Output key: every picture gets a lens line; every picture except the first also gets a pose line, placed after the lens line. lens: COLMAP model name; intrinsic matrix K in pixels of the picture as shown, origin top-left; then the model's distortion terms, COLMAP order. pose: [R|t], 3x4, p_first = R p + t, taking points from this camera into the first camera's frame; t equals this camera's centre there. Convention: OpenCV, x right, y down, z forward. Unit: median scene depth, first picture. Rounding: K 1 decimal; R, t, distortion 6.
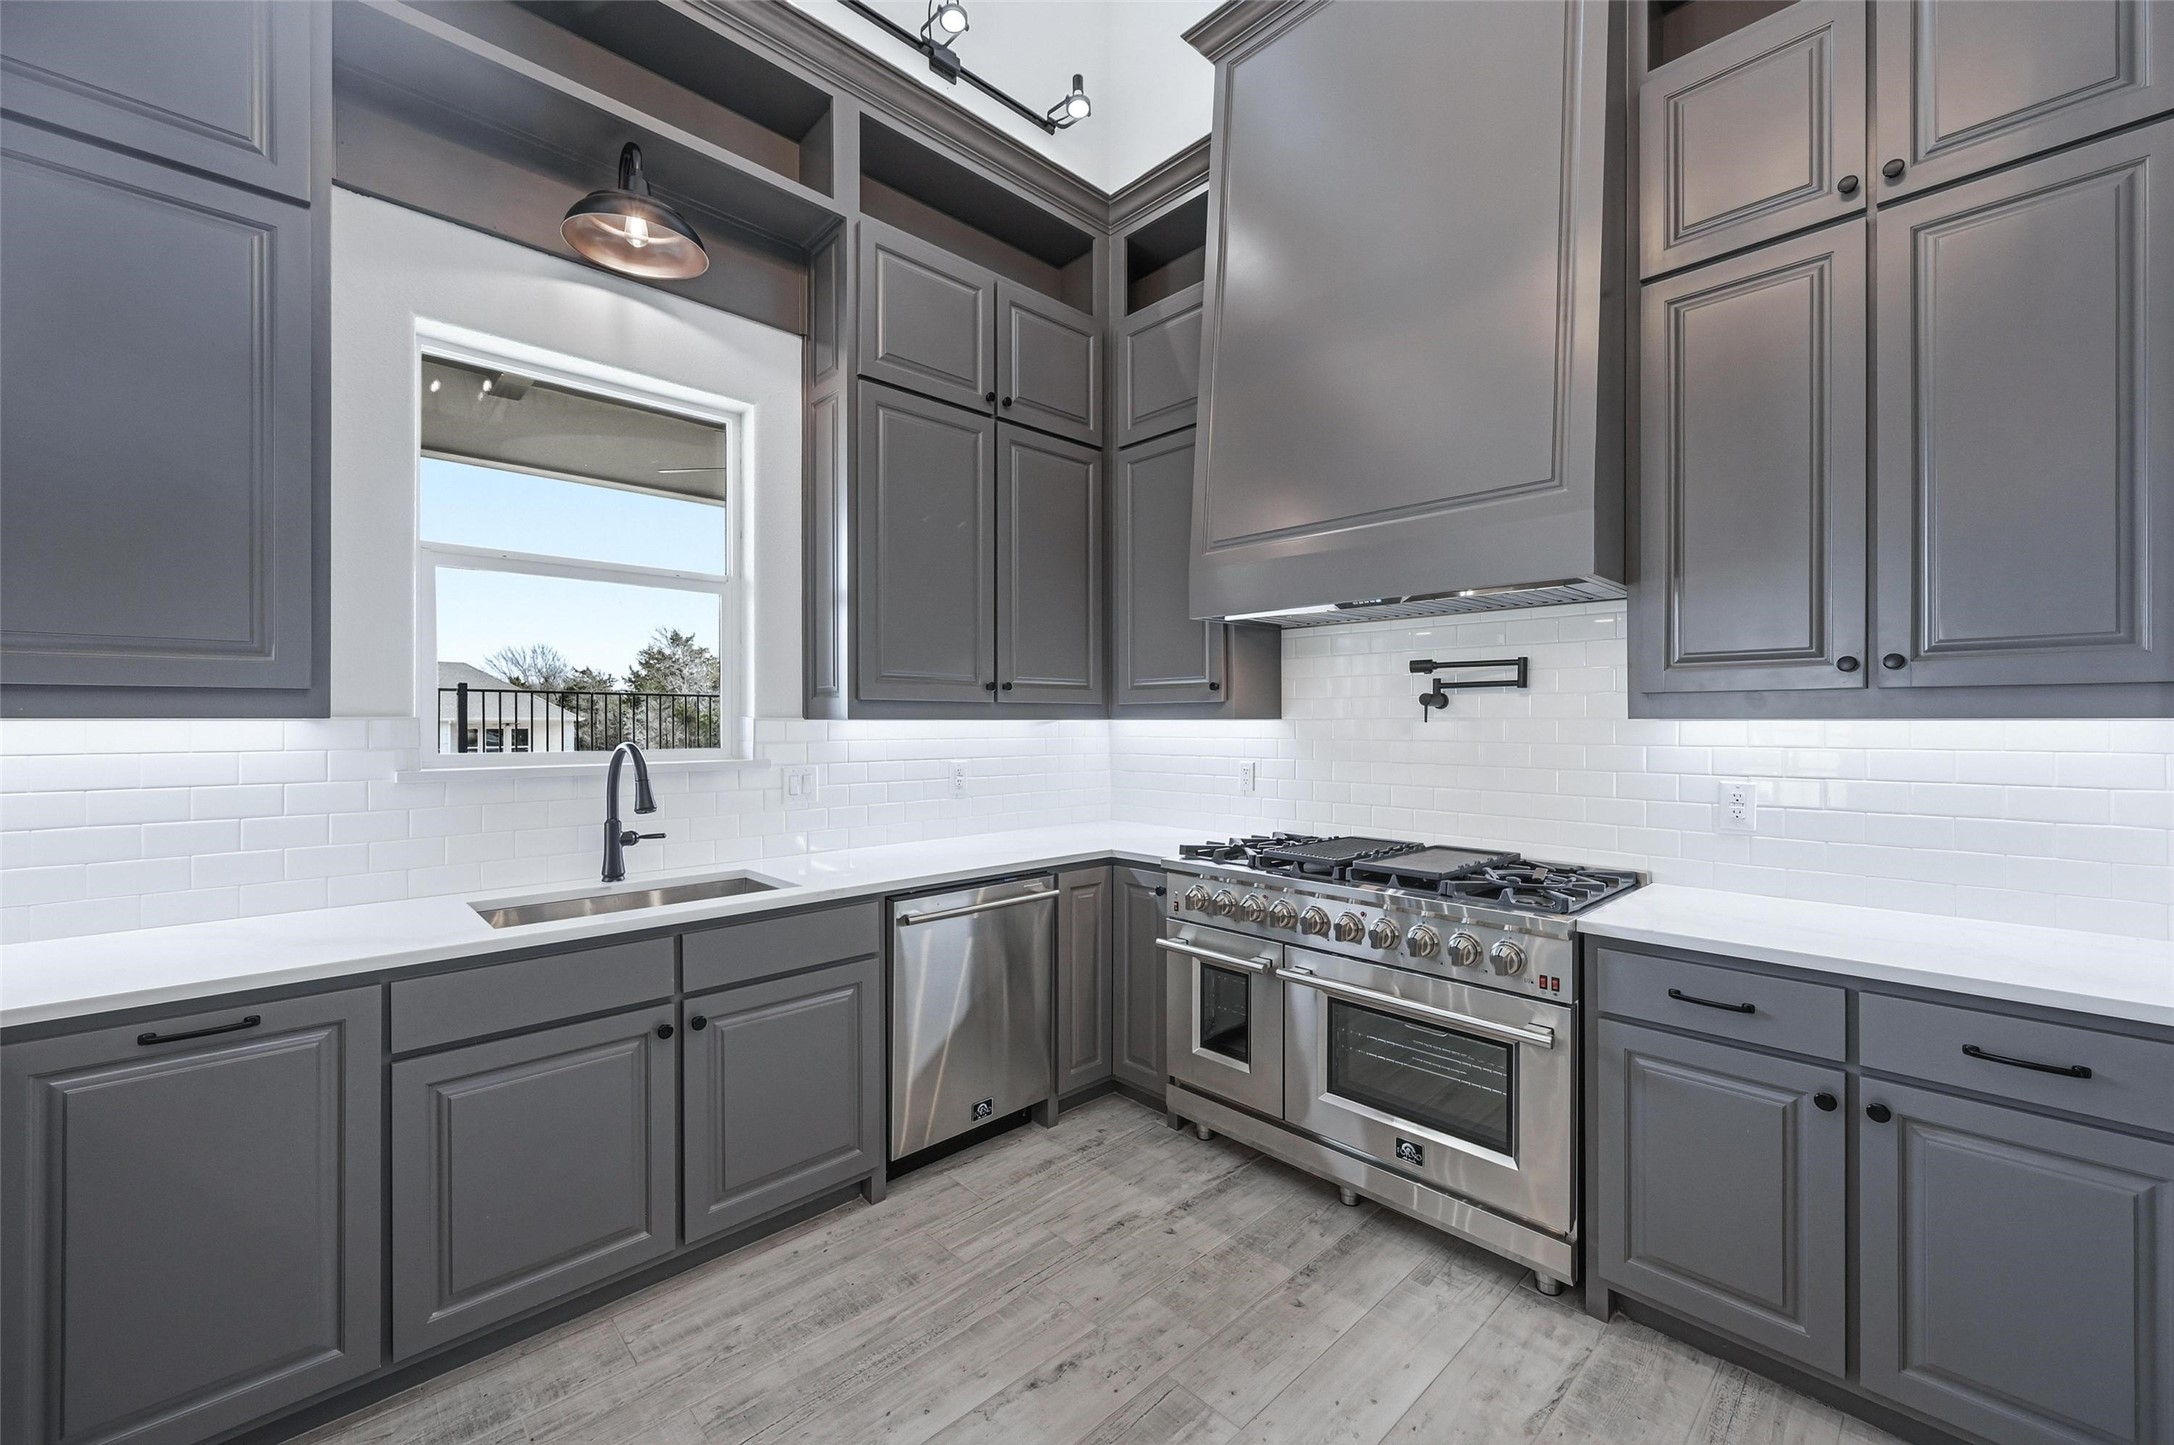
lens RADIAL K [[855.1, 0, 1095.4], [0, 855.1, 721.4], [0, 0, 1]] dist [-0.001363, -0.000049]
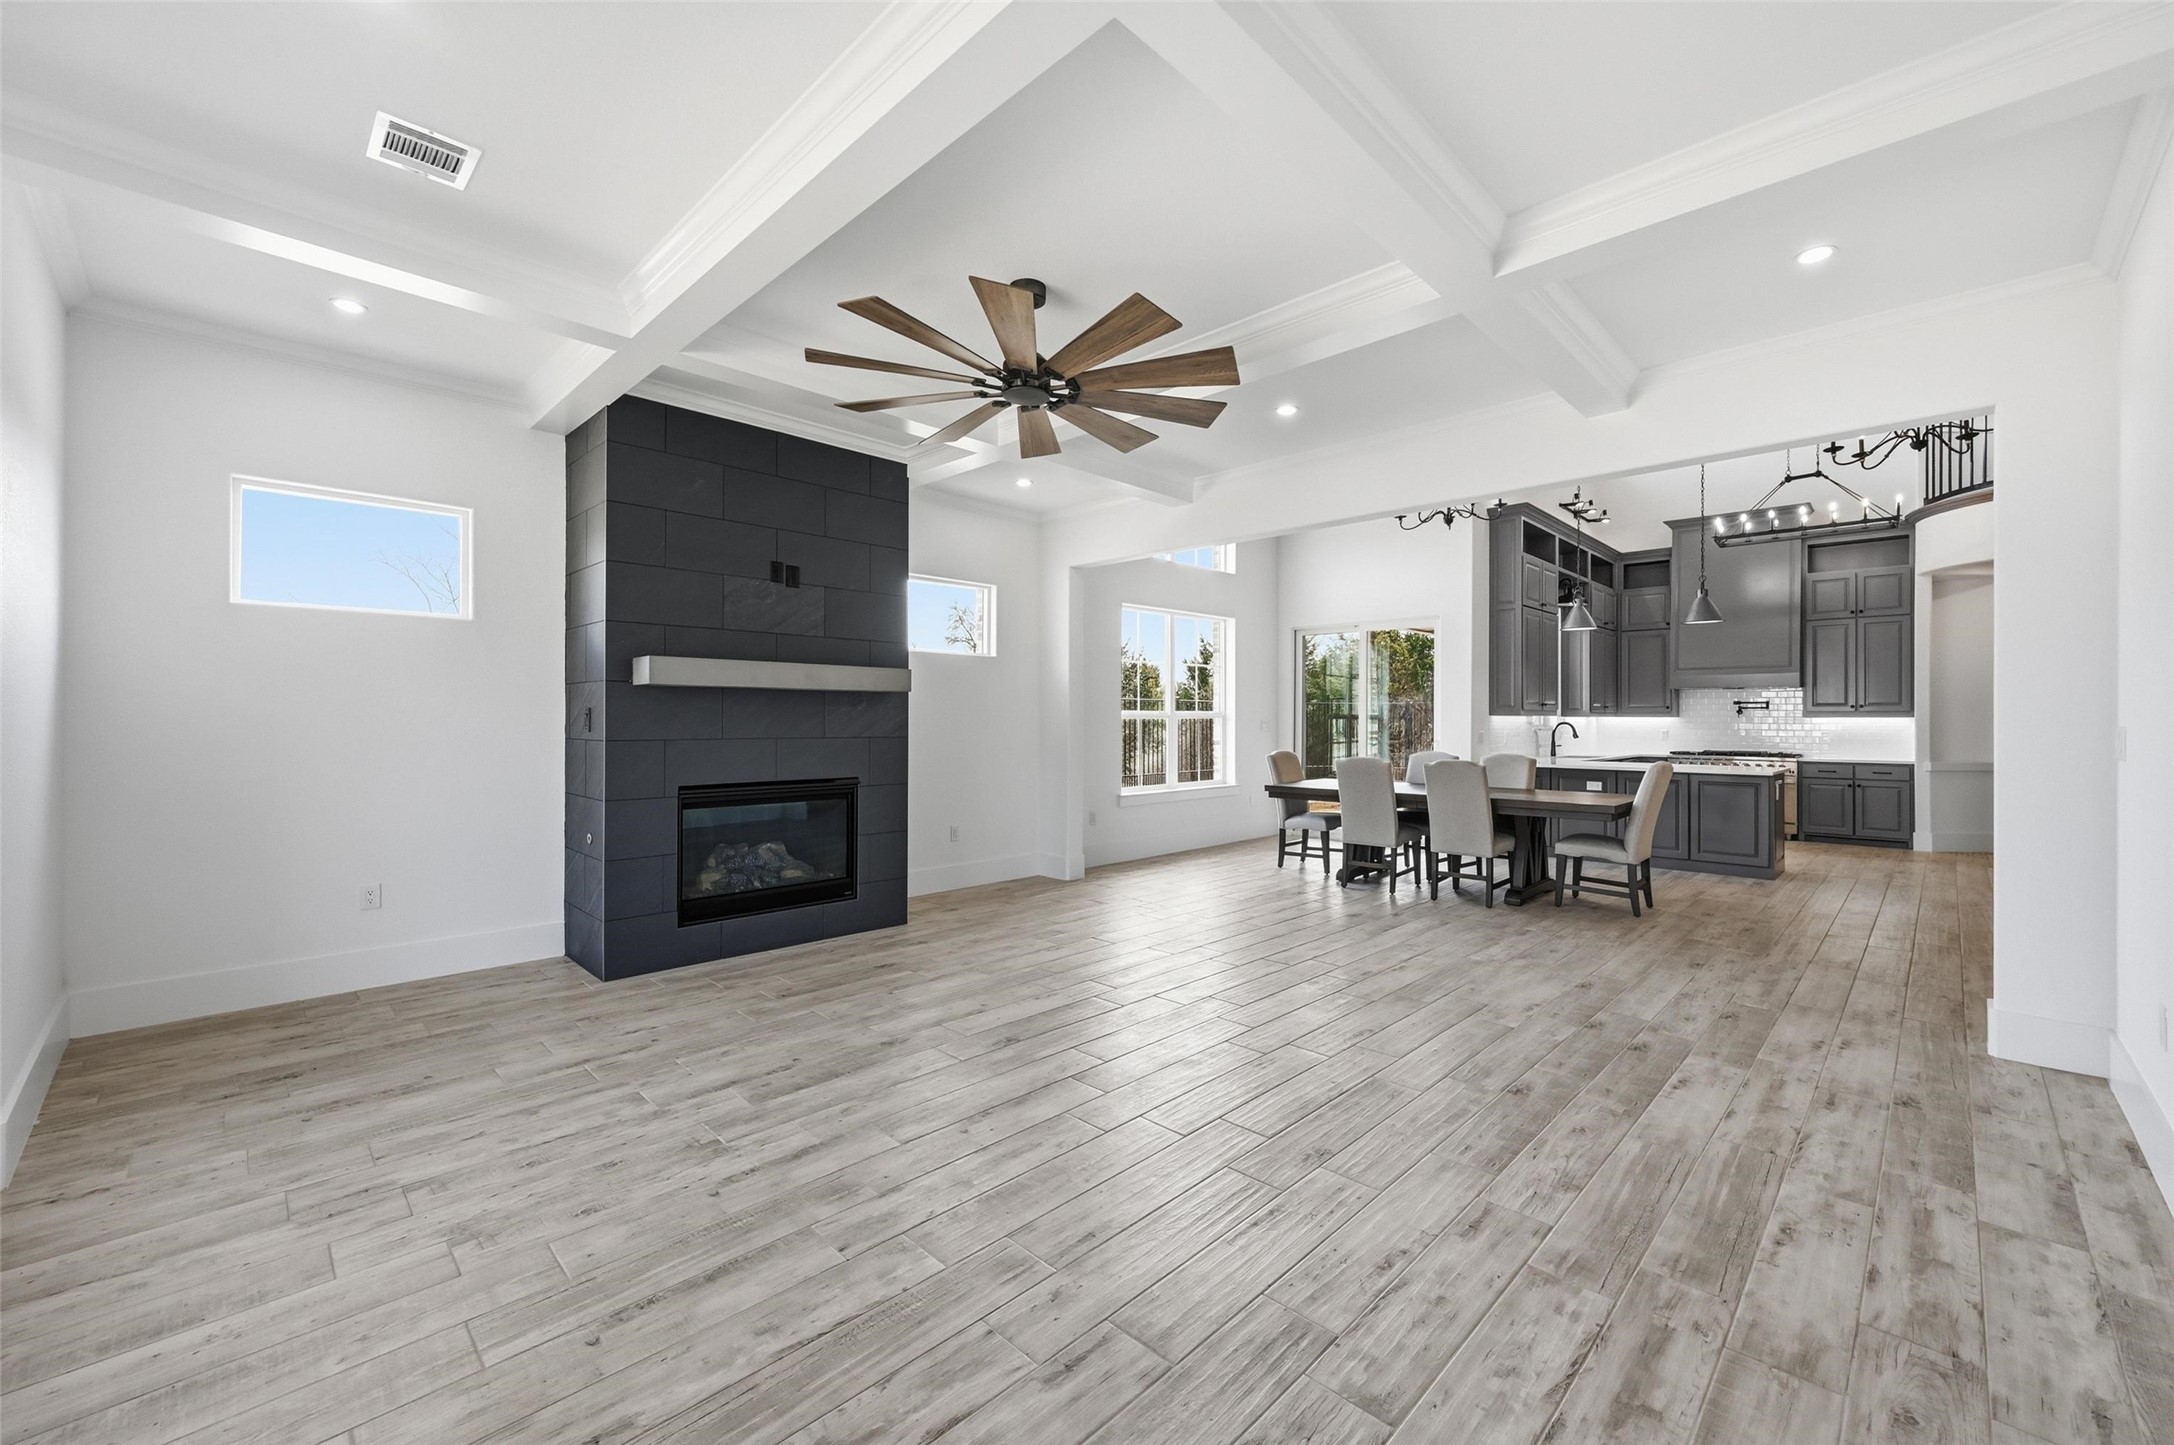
lens RADIAL K [[859.5, 0, 1094.3], [0, 859.5, 714.5], [0, 0, 1]] dist [-0.003145, -0.000085]
pose [[0.999566, 0.003414, 0.029255, -2.859661], [-0.003284, 0.999985, -0.004495, 0.013695], [-0.029270, 0.004397, 0.999562, -3.001659]]
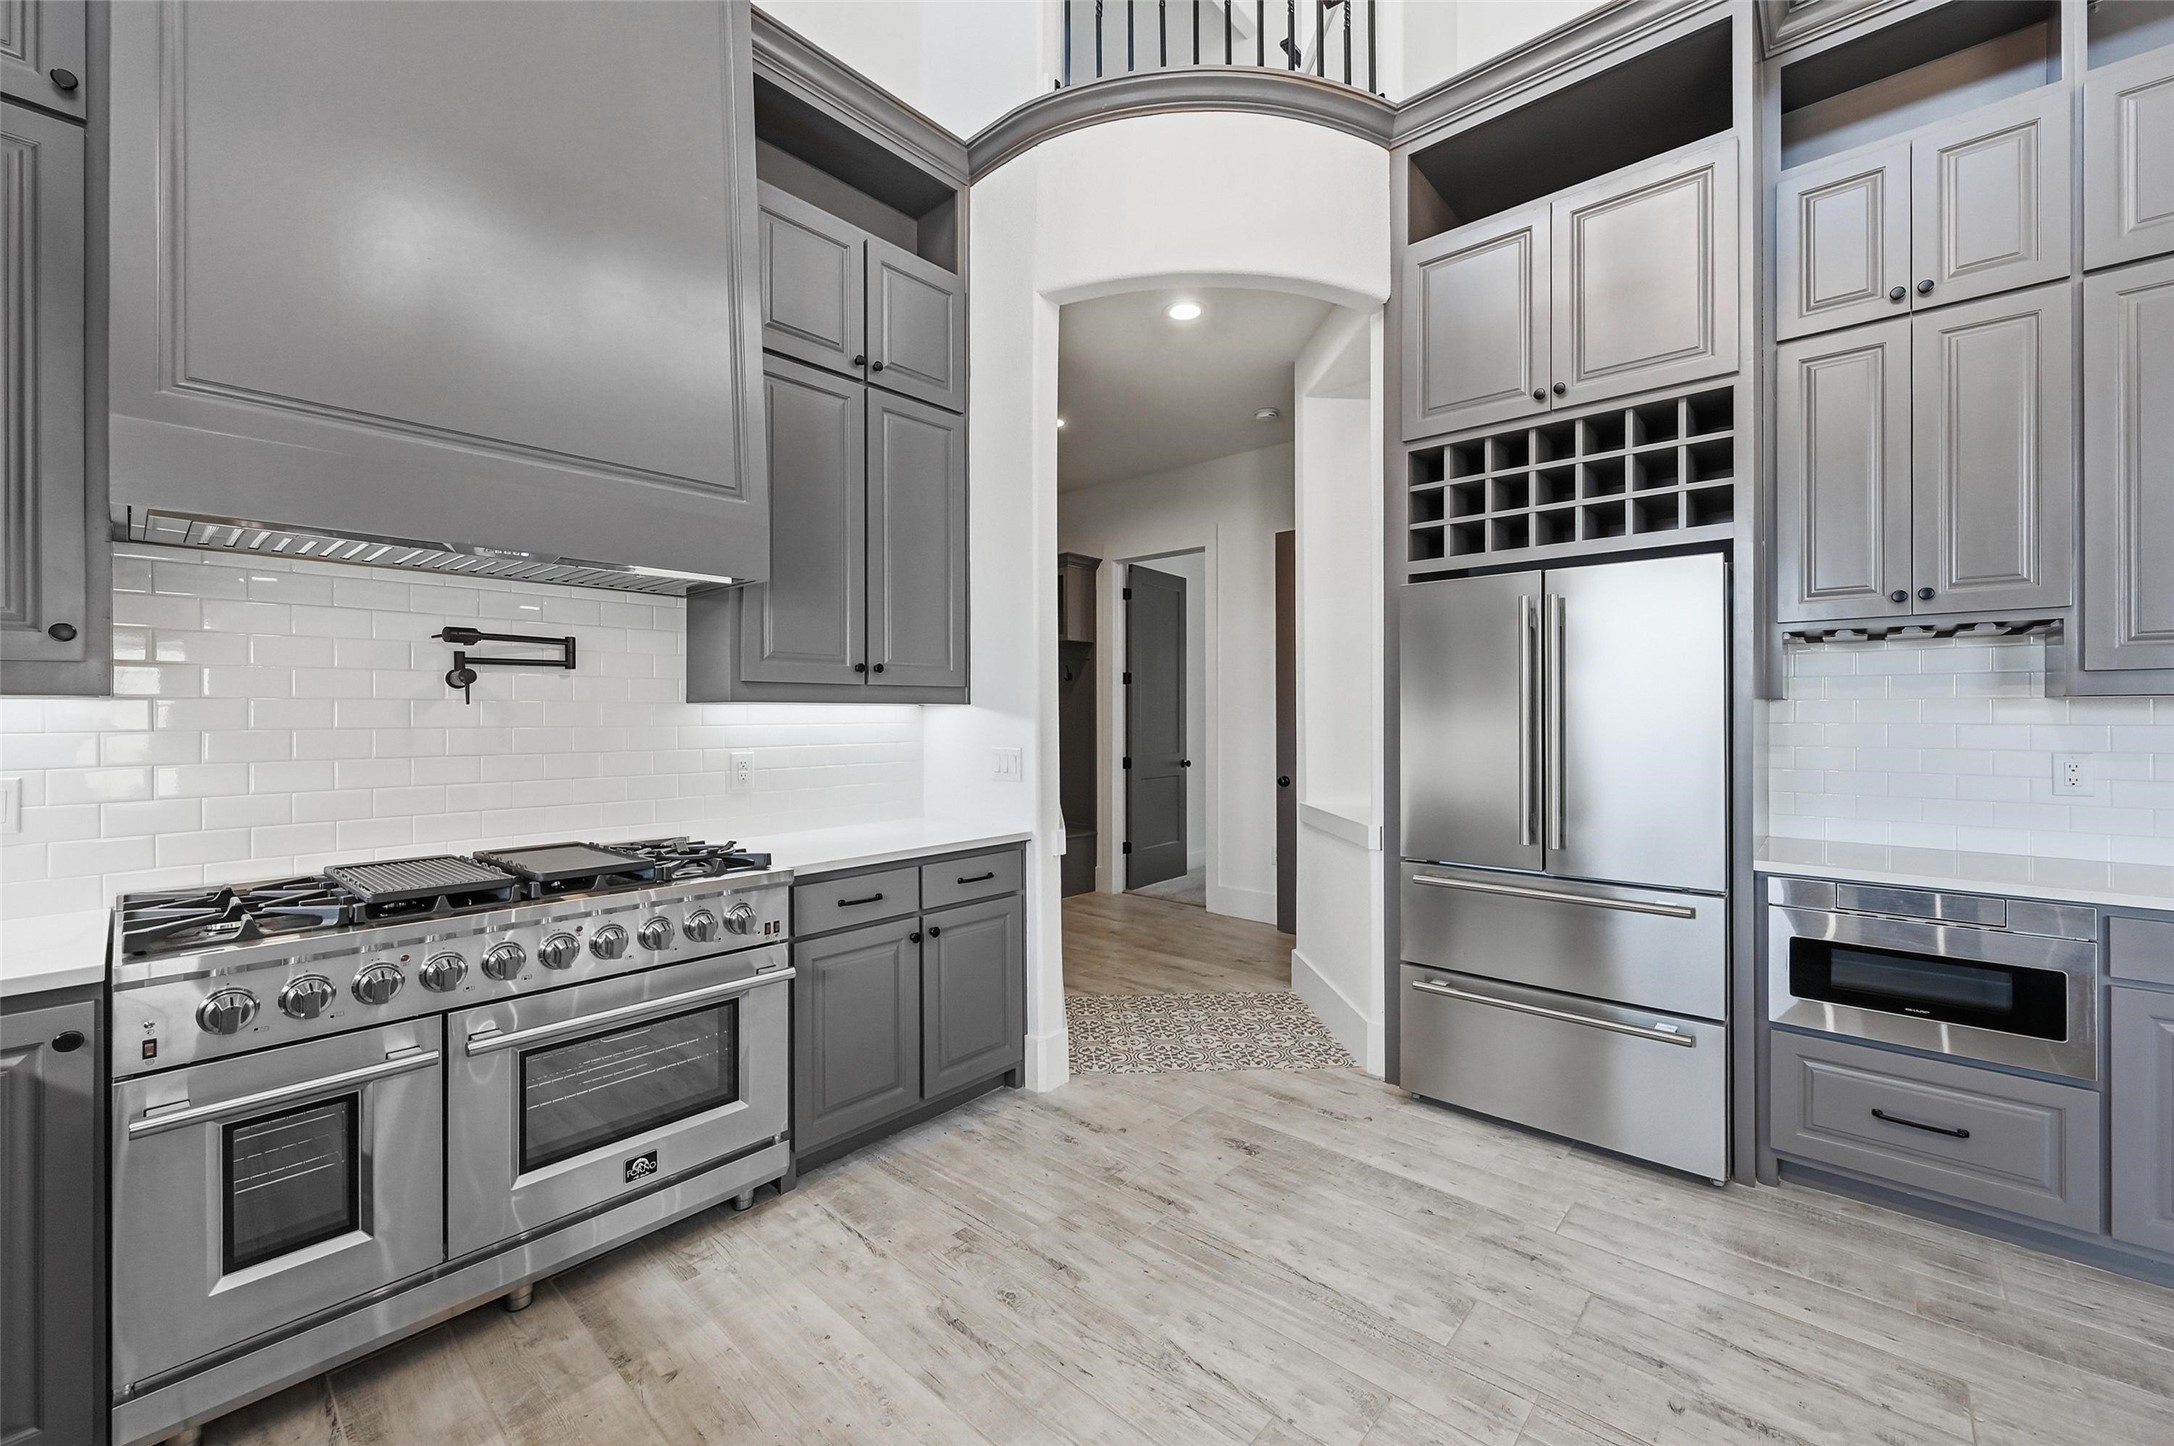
lens RADIAL K [[859.5, 0, 1094.3], [0, 859.5, 715.0], [0, 0, 1]] dist [-0.003145, -0.000085]
pose [[-0.080113, 0.001726, 0.996784, -0.540902], [0.001666, 0.999997, -0.001597, 0.015730], [-0.996784, 0.001533, -0.080116, 0.529713]]
